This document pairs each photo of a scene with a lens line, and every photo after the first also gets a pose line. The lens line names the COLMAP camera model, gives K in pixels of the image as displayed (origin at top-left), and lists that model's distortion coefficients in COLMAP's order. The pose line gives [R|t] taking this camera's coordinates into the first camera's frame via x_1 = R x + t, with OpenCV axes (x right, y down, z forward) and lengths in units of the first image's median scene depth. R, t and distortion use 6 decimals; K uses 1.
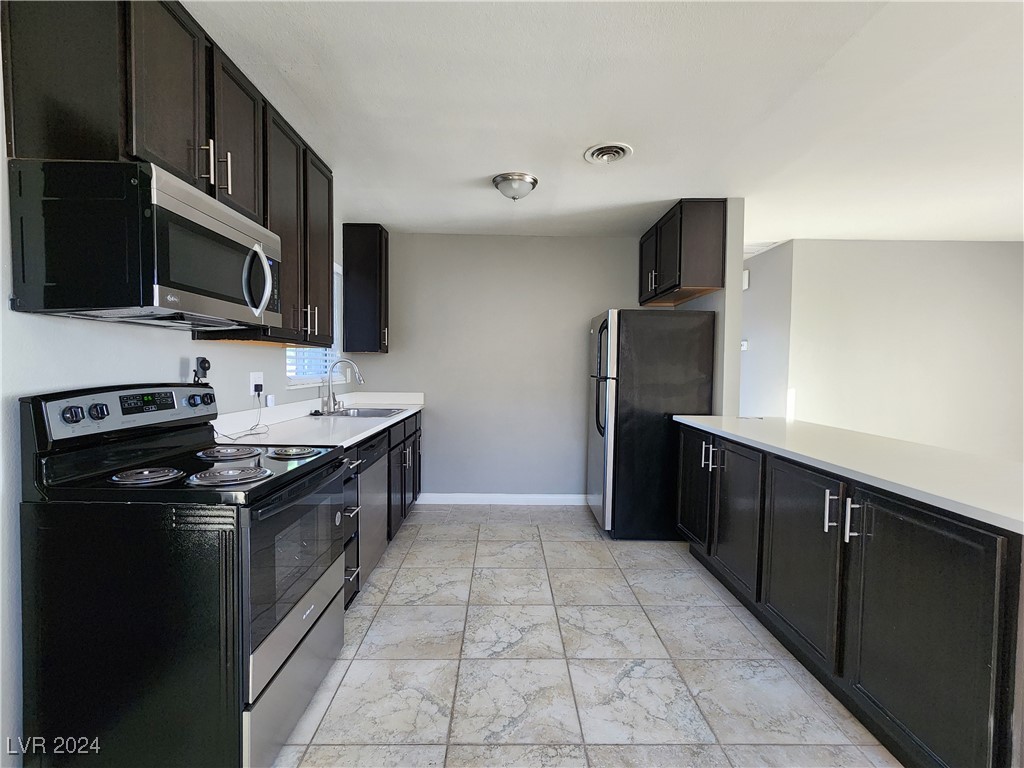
lens RADIAL K [[473.9, 0, 514.2], [0, 473.9, 378.2], [0, 0, 1]] dist [0.000402, -0.000107]
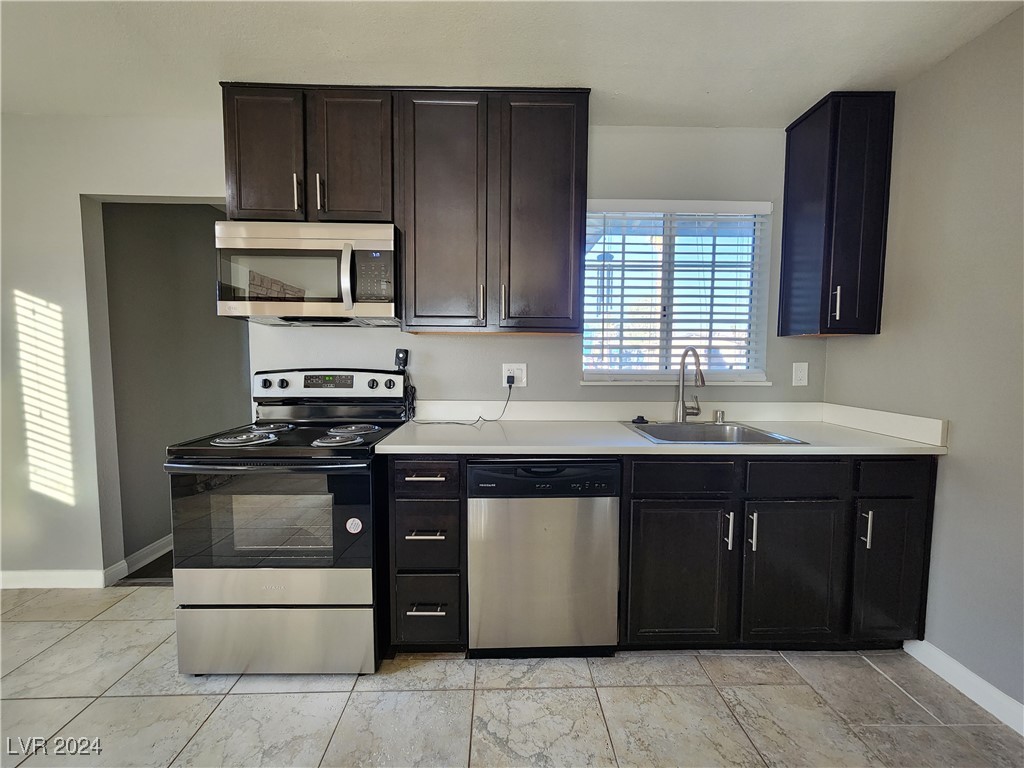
lens RADIAL K [[422.1, 0, 506.6], [0, 422.1, 382.5], [0, 0, 1]] dist [-0.000065, -0.000417]
pose [[0.006168, 0.057175, -0.998345, 0.446730], [-0.031906, 0.997867, 0.056950, -0.031229], [0.999472, 0.031501, 0.007979, 1.387848]]
